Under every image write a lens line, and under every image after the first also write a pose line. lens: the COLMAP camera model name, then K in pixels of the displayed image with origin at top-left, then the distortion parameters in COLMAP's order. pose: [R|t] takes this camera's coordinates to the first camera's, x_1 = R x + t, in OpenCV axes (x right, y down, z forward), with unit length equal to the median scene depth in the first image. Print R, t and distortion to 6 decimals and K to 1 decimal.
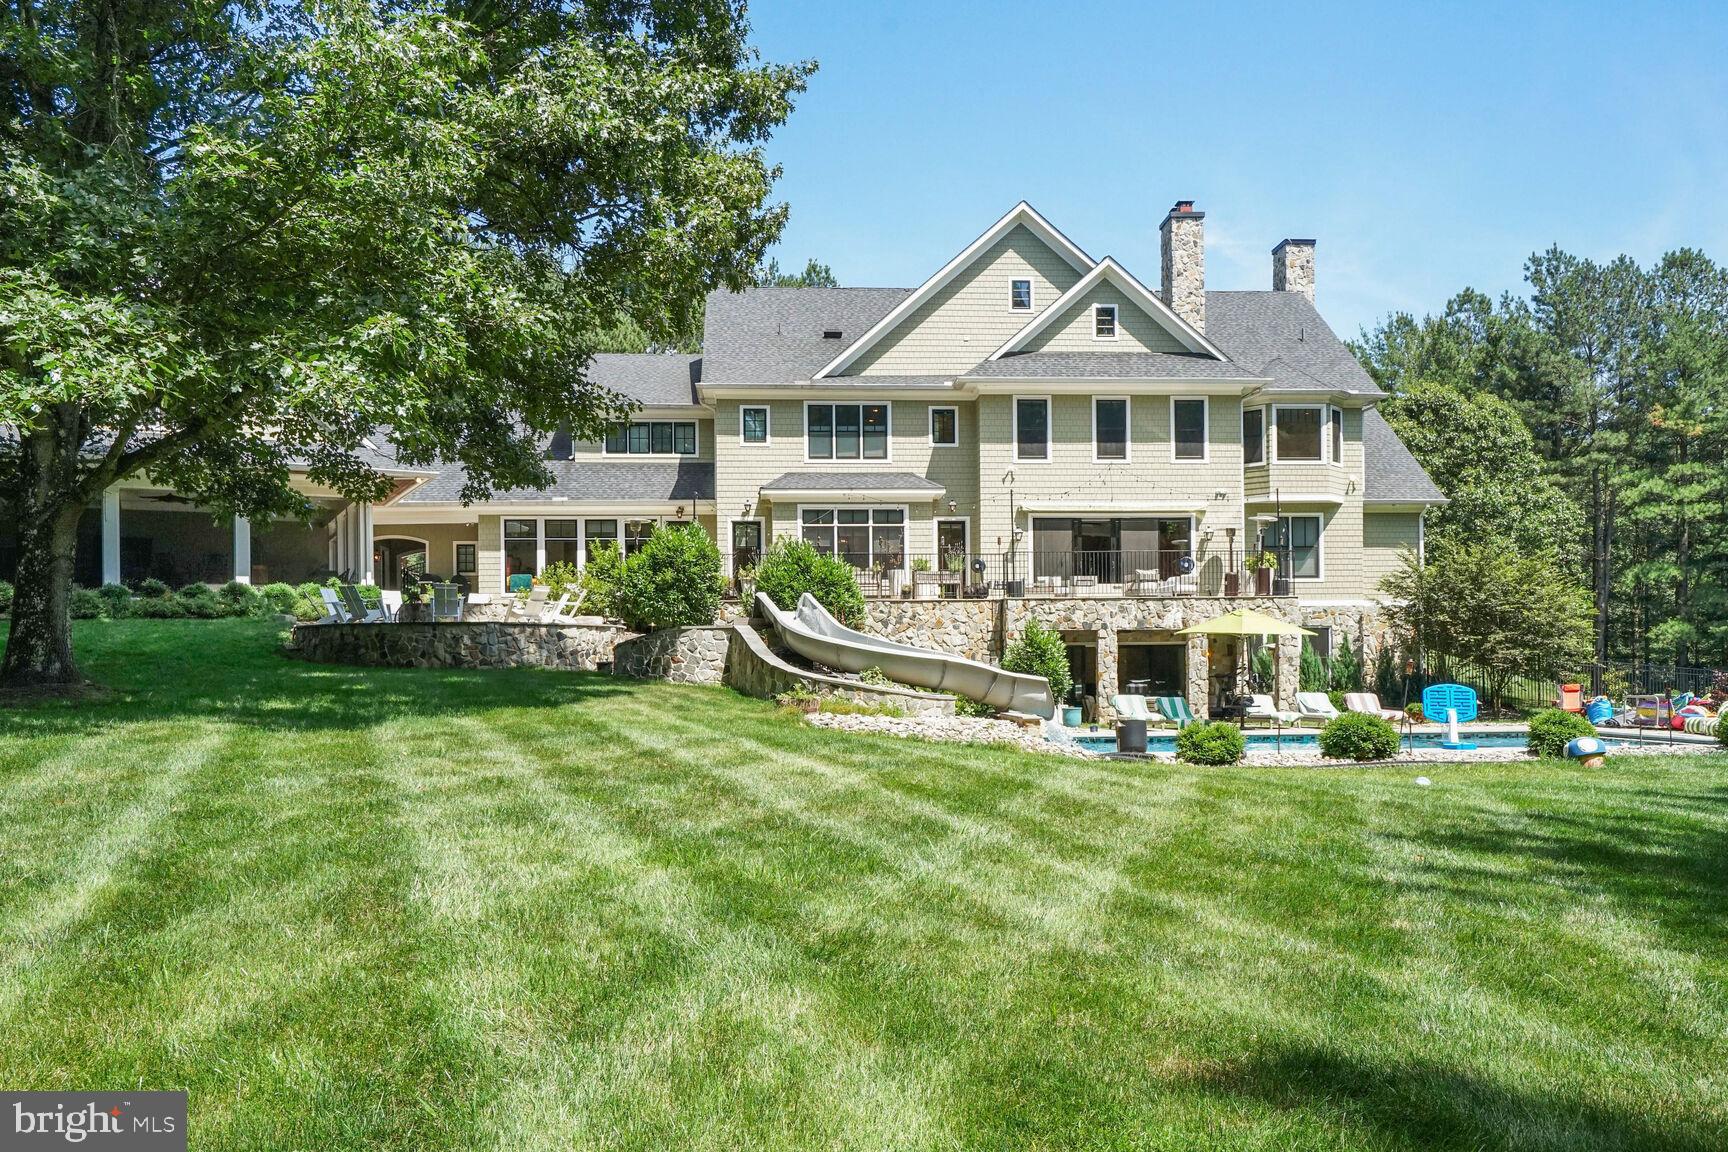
lens RADIAL K [[1429.2, 0, 862.2], [0, 1429.2, 660.3], [0, 0, 1]] dist [-0.004549, -0.019389]
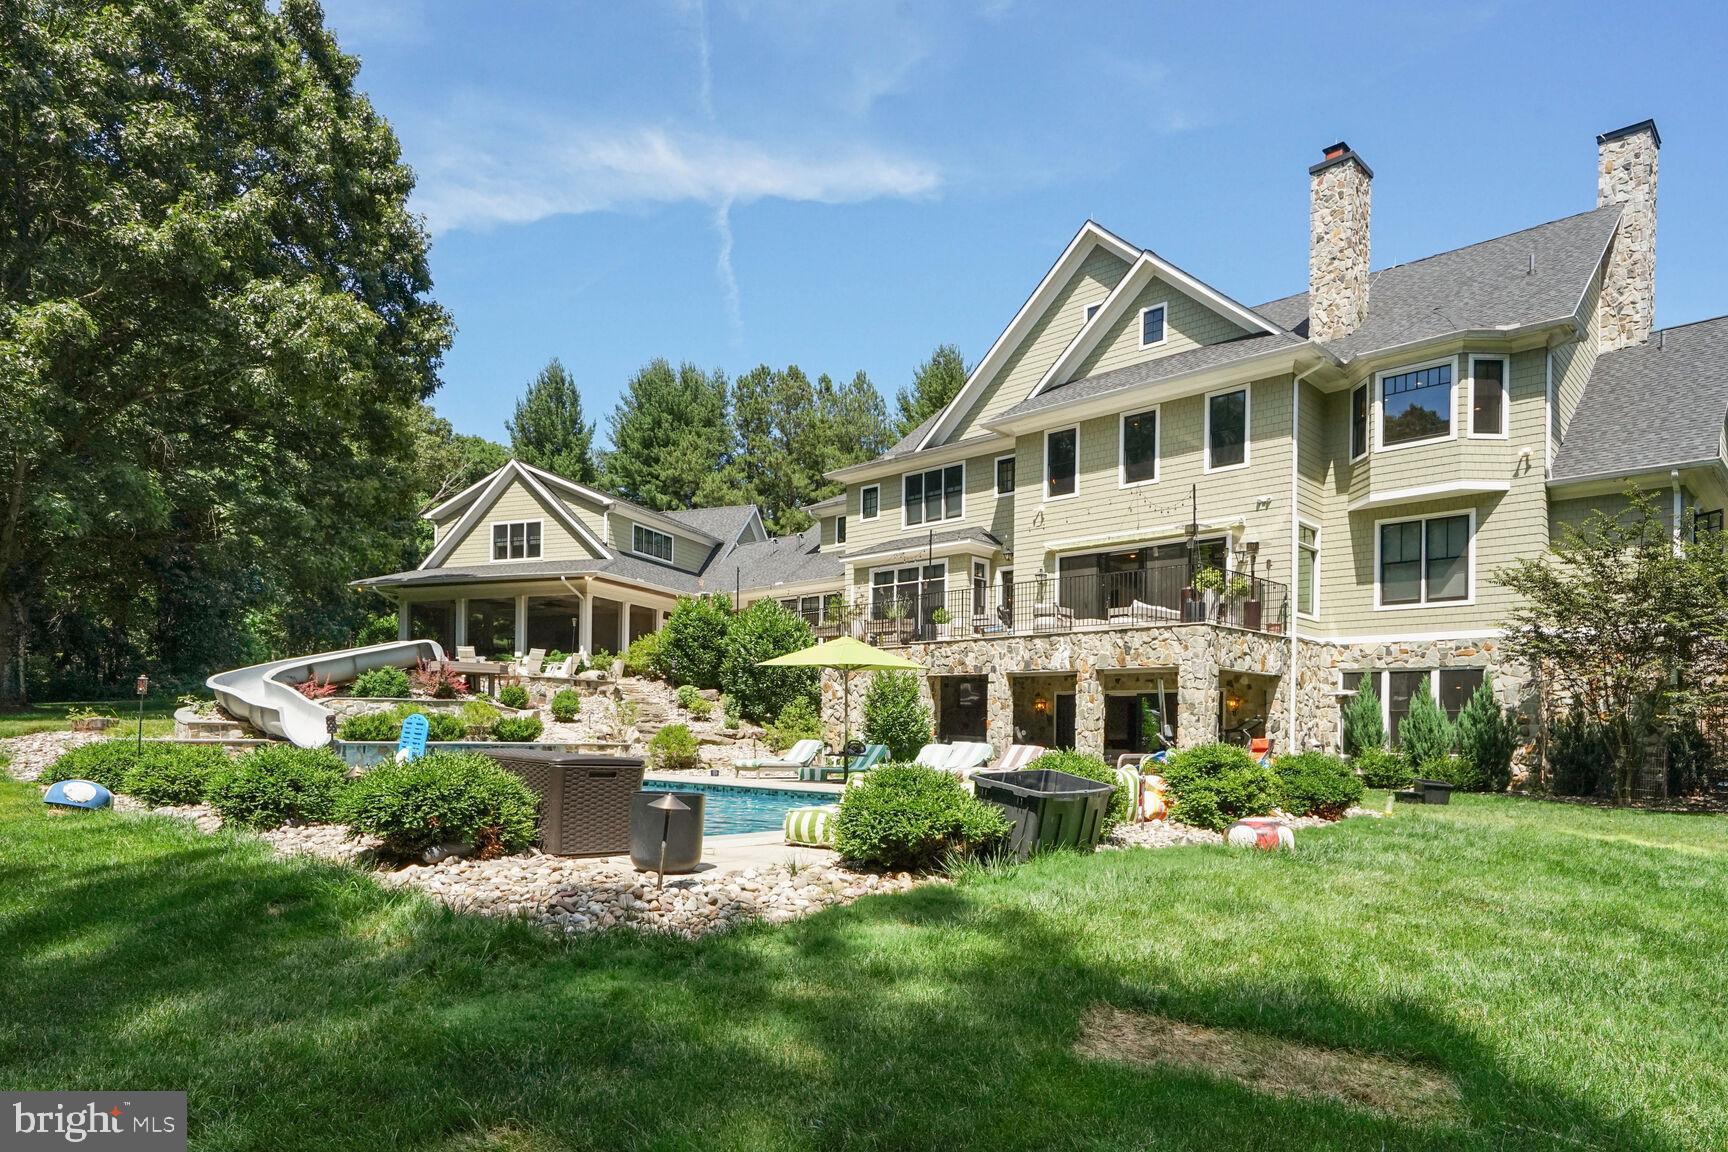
lens RADIAL K [[1036.7, 0, 868.7], [0, 1036.7, 721.6], [0, 0, 1]] dist [0.012189, -0.000070]
pose [[0.676756, 0.009183, -0.736151, 0.529334], [-0.015763, 0.999874, -0.002018, 0.010210], [0.736039, 0.012970, 0.676815, 0.446919]]
